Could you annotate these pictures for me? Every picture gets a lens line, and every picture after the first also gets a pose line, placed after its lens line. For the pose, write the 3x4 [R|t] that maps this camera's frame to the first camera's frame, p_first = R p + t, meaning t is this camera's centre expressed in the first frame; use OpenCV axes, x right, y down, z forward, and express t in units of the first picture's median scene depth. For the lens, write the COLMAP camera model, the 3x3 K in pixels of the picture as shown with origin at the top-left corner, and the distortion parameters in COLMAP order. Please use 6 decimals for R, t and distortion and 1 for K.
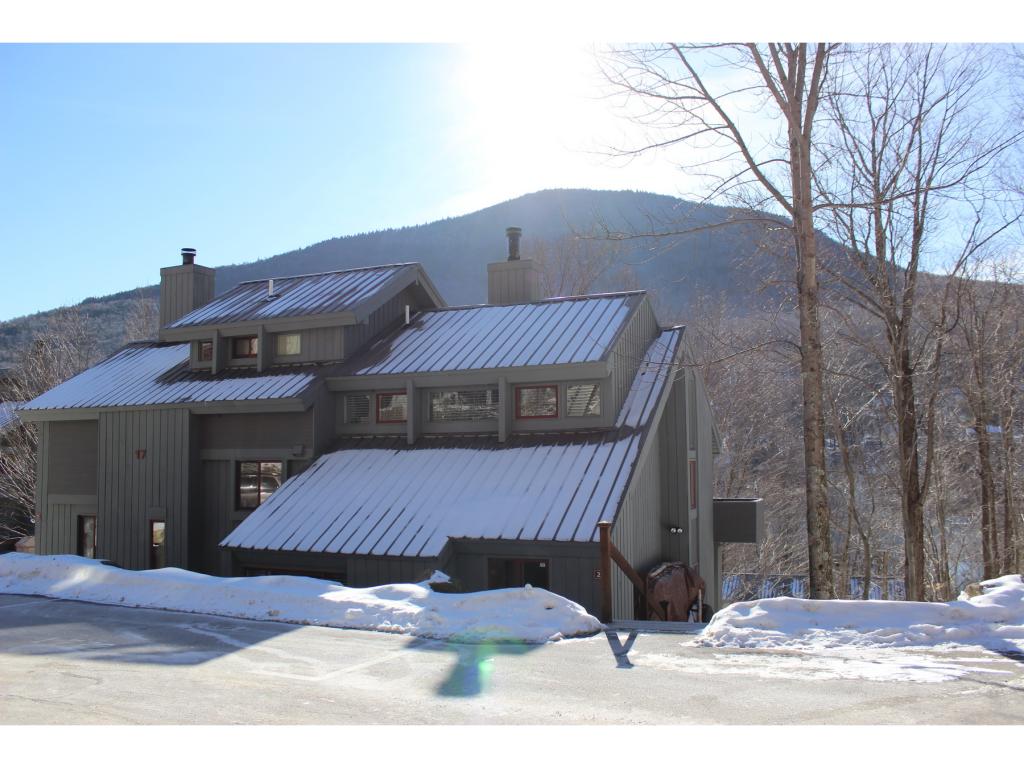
lens RADIAL K [[866.7, 0, 495.6], [0, 866.7, 390.7], [0, 0, 1]] dist [-0.166130, 0.234509]
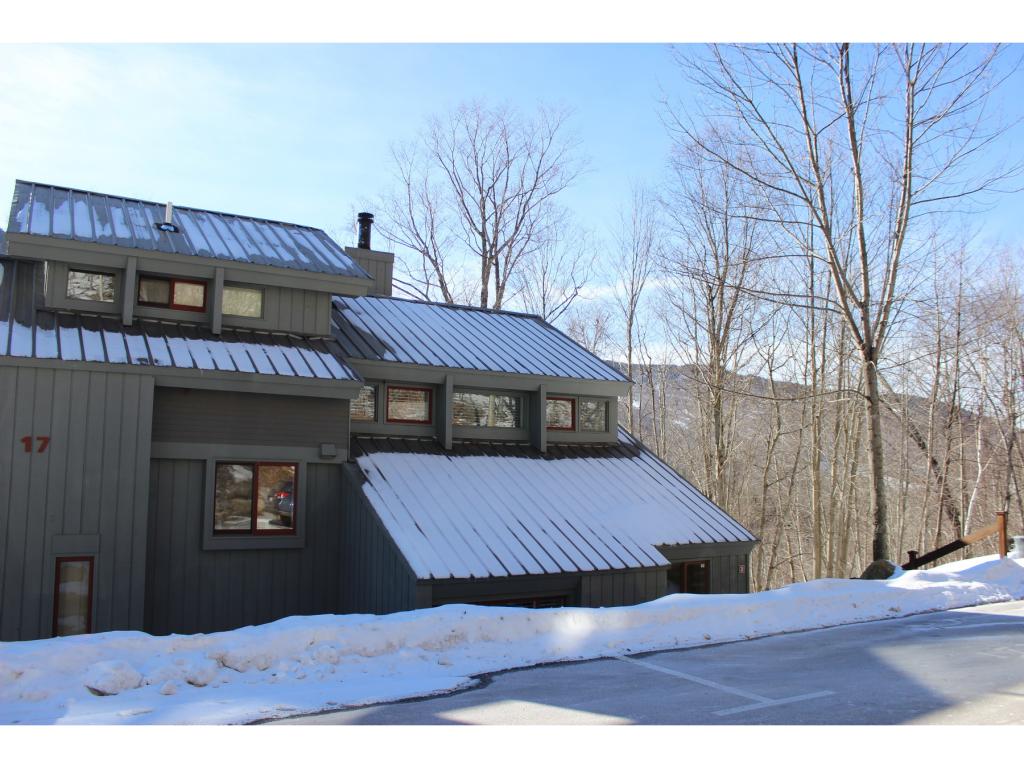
lens RADIAL K [[866.7, 0, 495.6], [0, 866.7, 390.7], [0, 0, 1]] dist [-0.166130, 0.234509]
pose [[0.555158, 0.101765, 0.825496, -0.813590], [-0.080783, 0.994392, -0.068259, 0.059757], [-0.827812, -0.028792, 0.560266, 0.481815]]
